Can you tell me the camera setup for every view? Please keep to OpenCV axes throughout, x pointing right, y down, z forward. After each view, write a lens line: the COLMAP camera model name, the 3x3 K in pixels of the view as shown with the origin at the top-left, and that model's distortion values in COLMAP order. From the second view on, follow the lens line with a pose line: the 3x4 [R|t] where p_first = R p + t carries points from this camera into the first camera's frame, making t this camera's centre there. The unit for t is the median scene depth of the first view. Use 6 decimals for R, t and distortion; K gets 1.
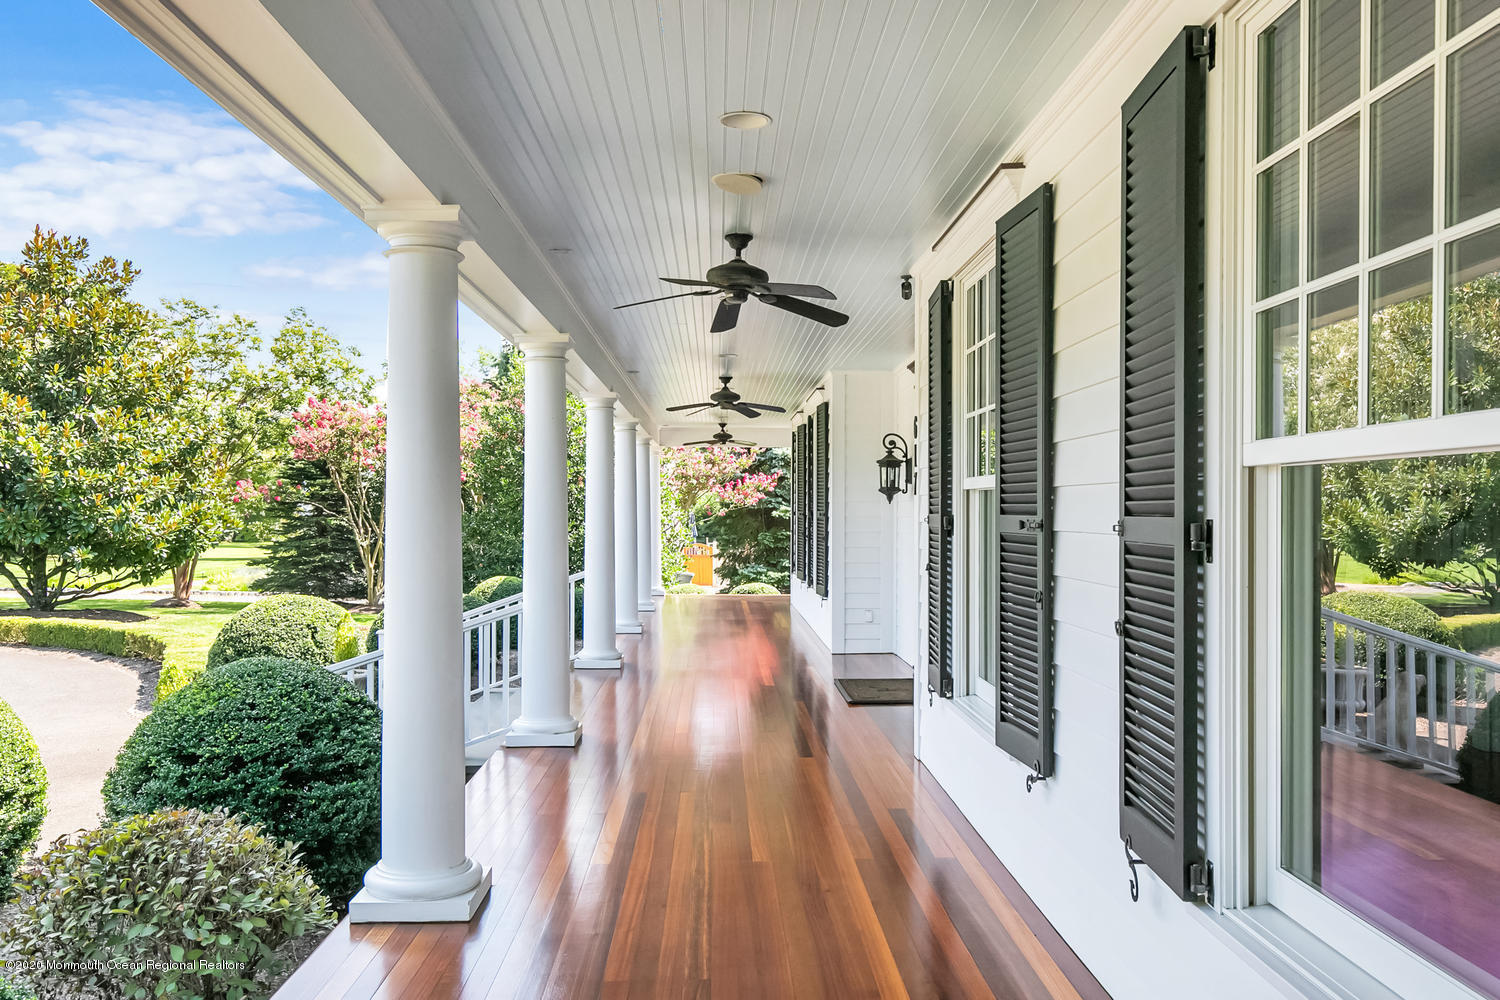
lens RADIAL K [[1204.8, 0, 750.6], [0, 1204.8, 540.3], [0, 0, 1]] dist [0.001014, 0.000394]
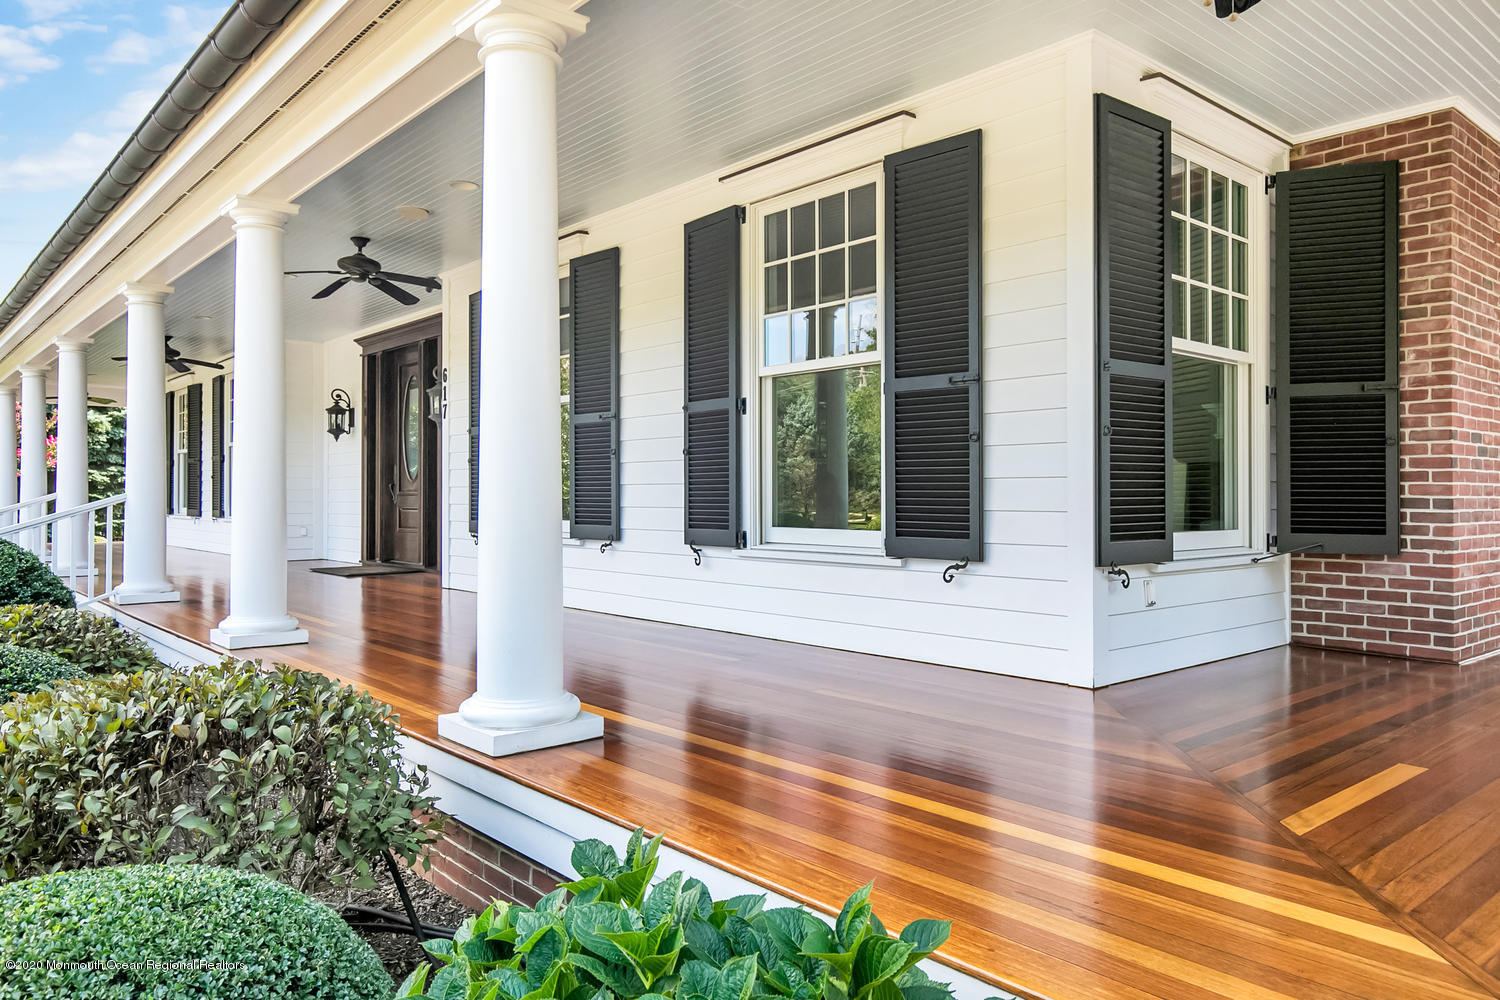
lens RADIAL K [[975.2, 0, 750.0], [0, 975.2, 500.0], [0, 0, 1]] dist [-0.002169, -0.000278]
pose [[0.789415, -0.007996, 0.613807, -0.386222], [0.012645, 0.999915, -0.003237, 0.090914], [-0.613729, 0.010317, 0.789449, -0.280323]]
